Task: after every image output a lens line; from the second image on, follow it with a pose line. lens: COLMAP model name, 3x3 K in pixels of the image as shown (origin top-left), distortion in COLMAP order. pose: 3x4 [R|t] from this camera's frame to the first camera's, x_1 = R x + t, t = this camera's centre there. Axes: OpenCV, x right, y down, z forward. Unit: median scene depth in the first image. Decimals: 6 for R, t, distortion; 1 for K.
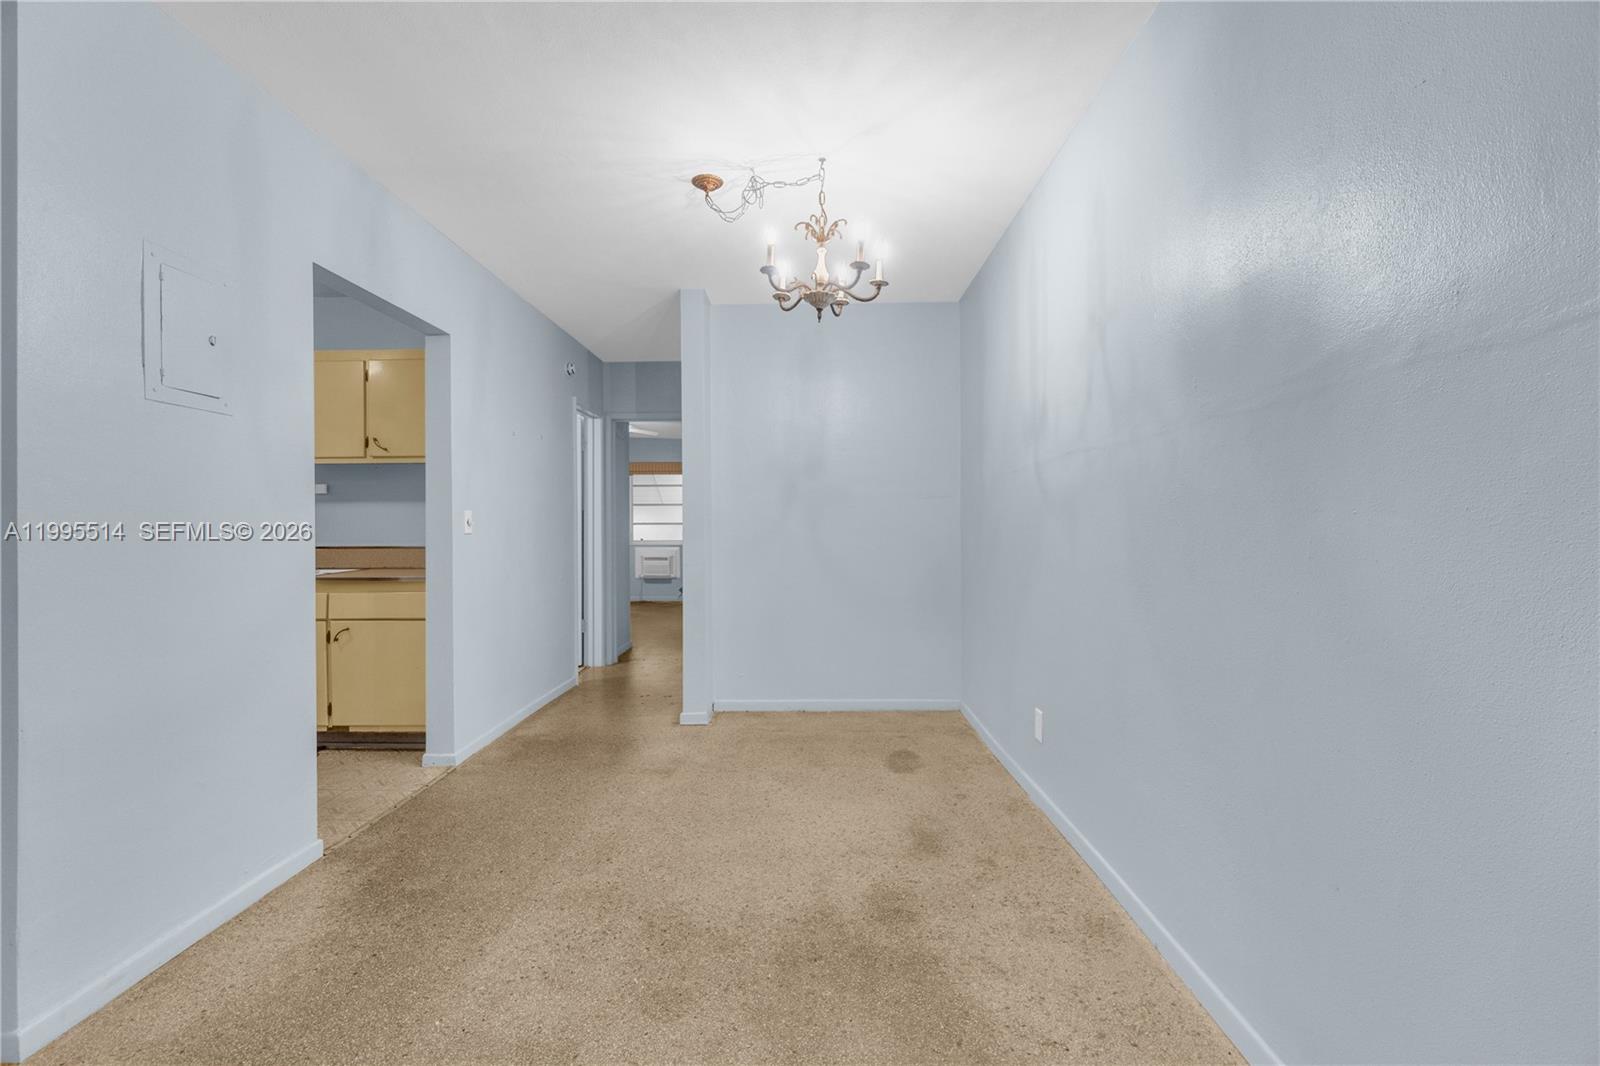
lens RADIAL K [[692.6, 0, 800.0], [0, 692.6, 533.0], [0, 0, 1]] dist [0.001590, 0.000231]
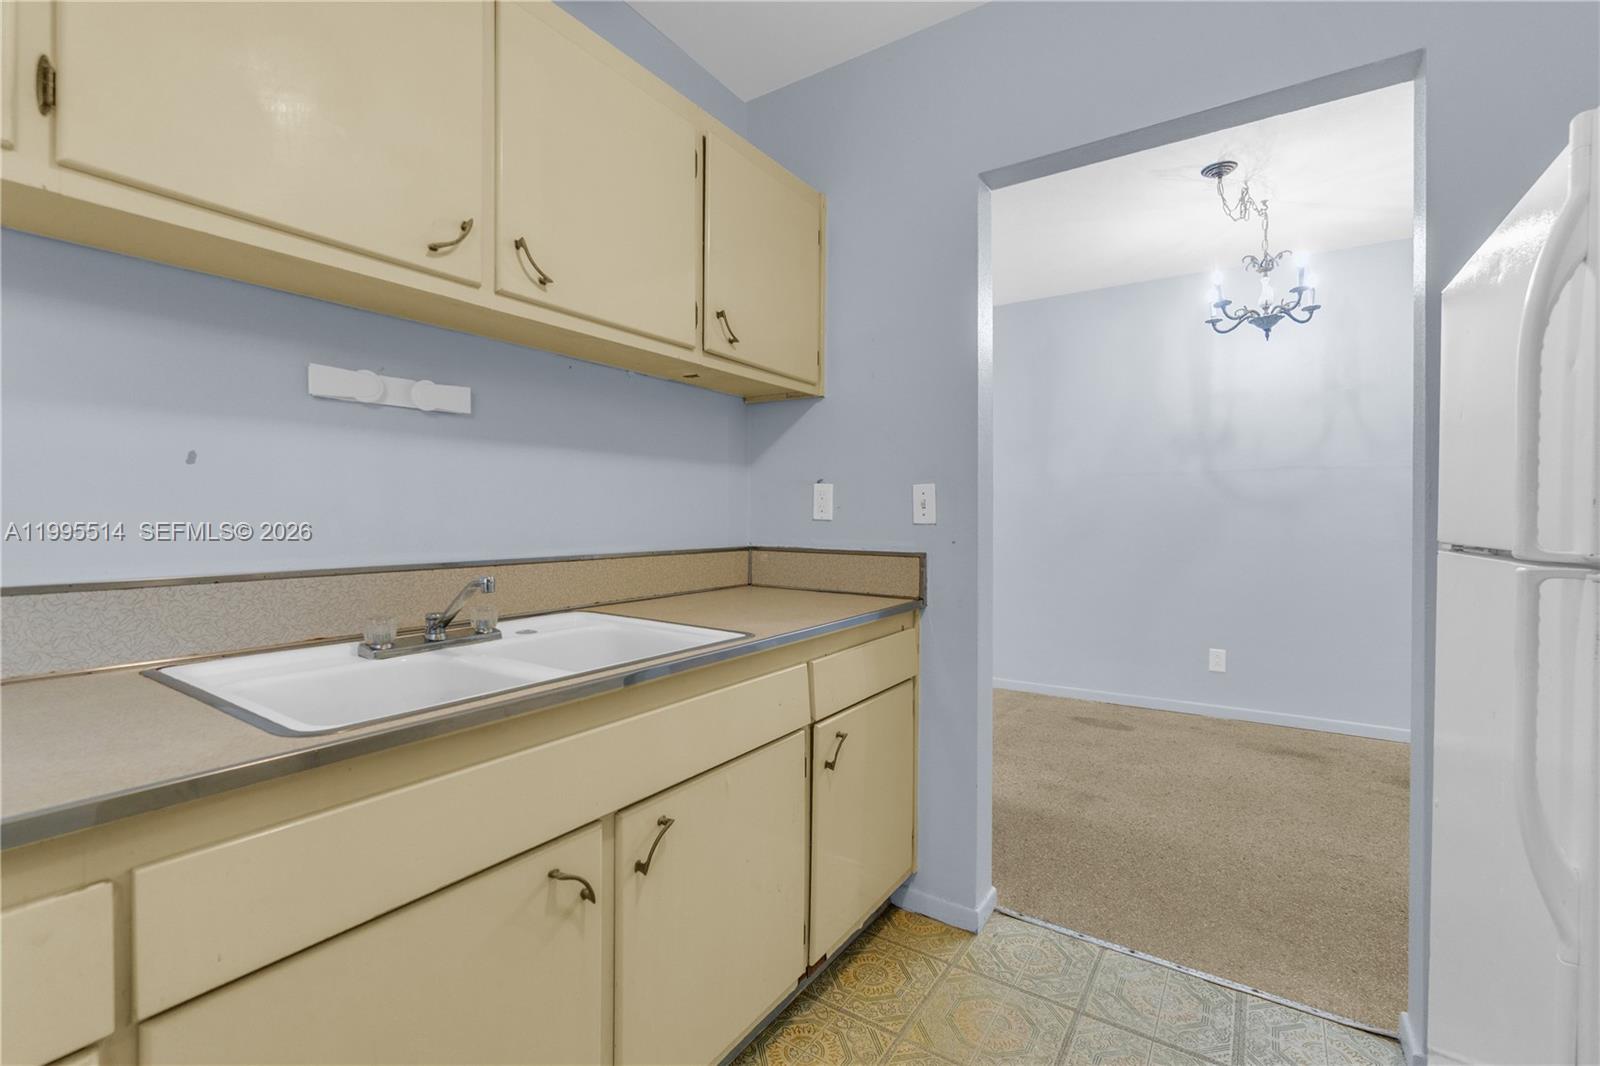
lens RADIAL K [[692.6, 0, 800.0], [0, 692.6, 533.0], [0, 0, 1]] dist [0.001590, 0.000231]
pose [[0.547660, -0.010431, 0.836636, -1.051410], [0.004060, 0.999944, 0.009810, 0.003079], [-0.836691, -0.001975, 0.547671, 0.776668]]
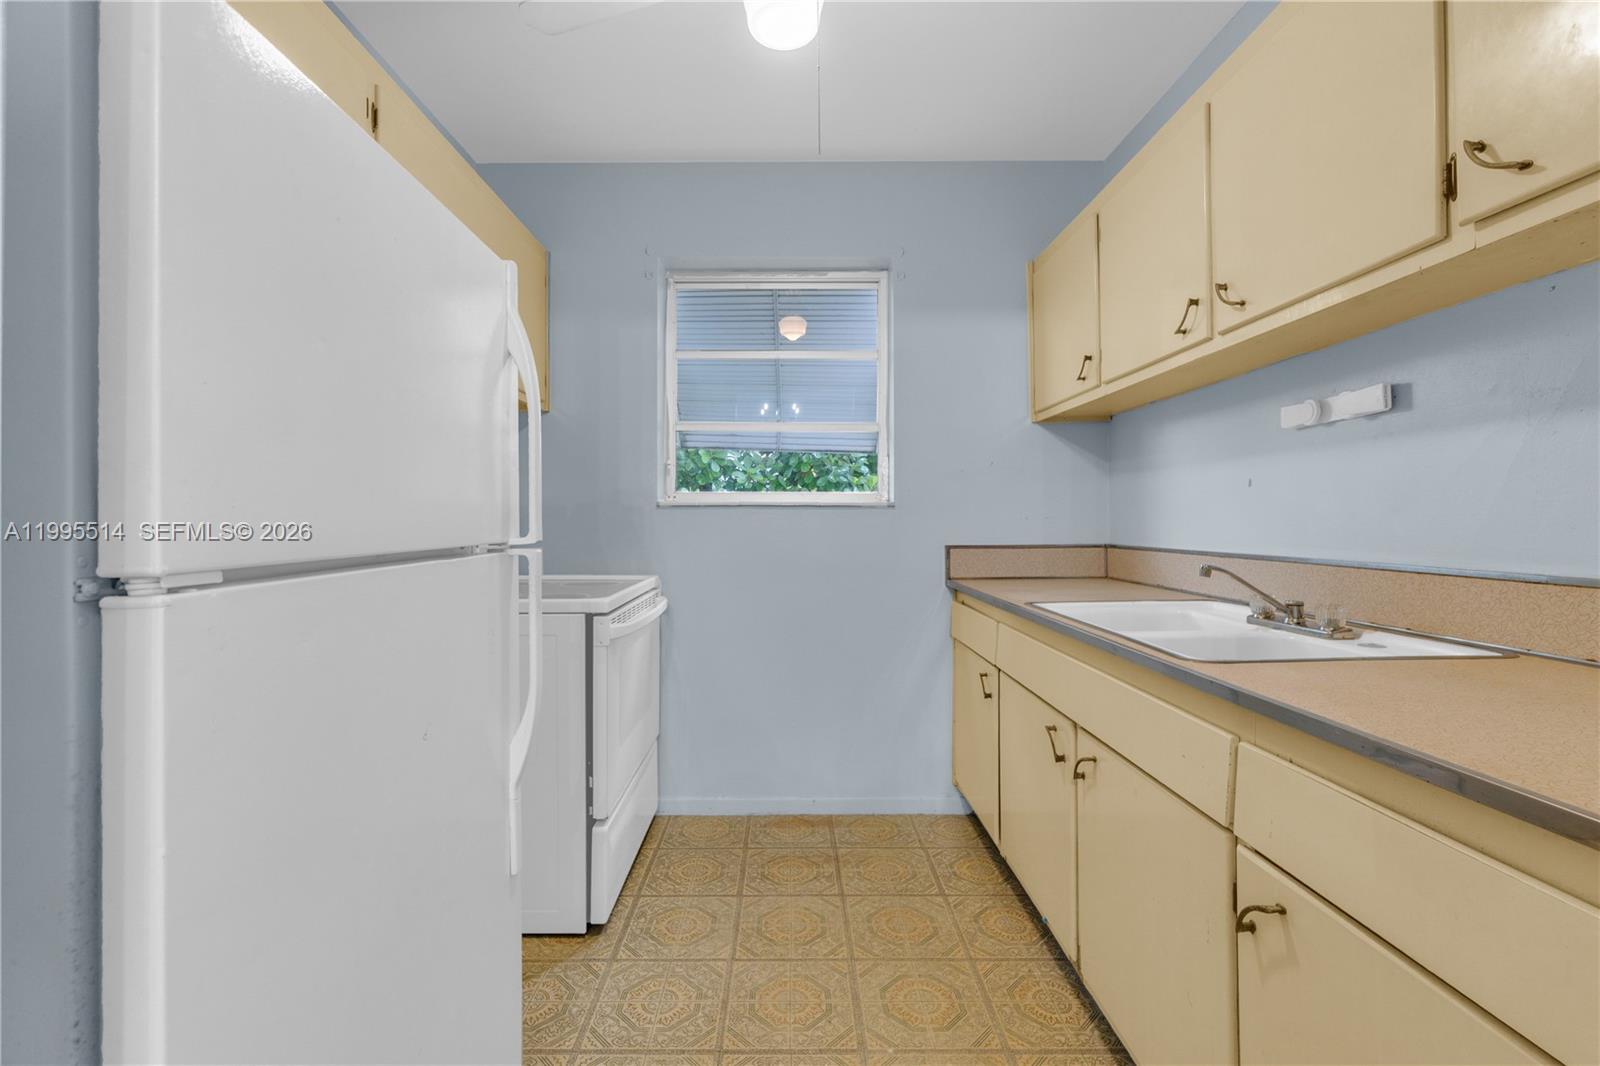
lens RADIAL K [[655.3, 0, 795.0], [0, 655.3, 508.4], [0, 0, 1]] dist [0.000563, 0.000070]
pose [[0.024205, -0.007792, -0.999677, -0.420742], [0.000741, 0.999969, -0.007776, -0.003880], [0.999707, -0.000553, 0.024210, 0.819423]]
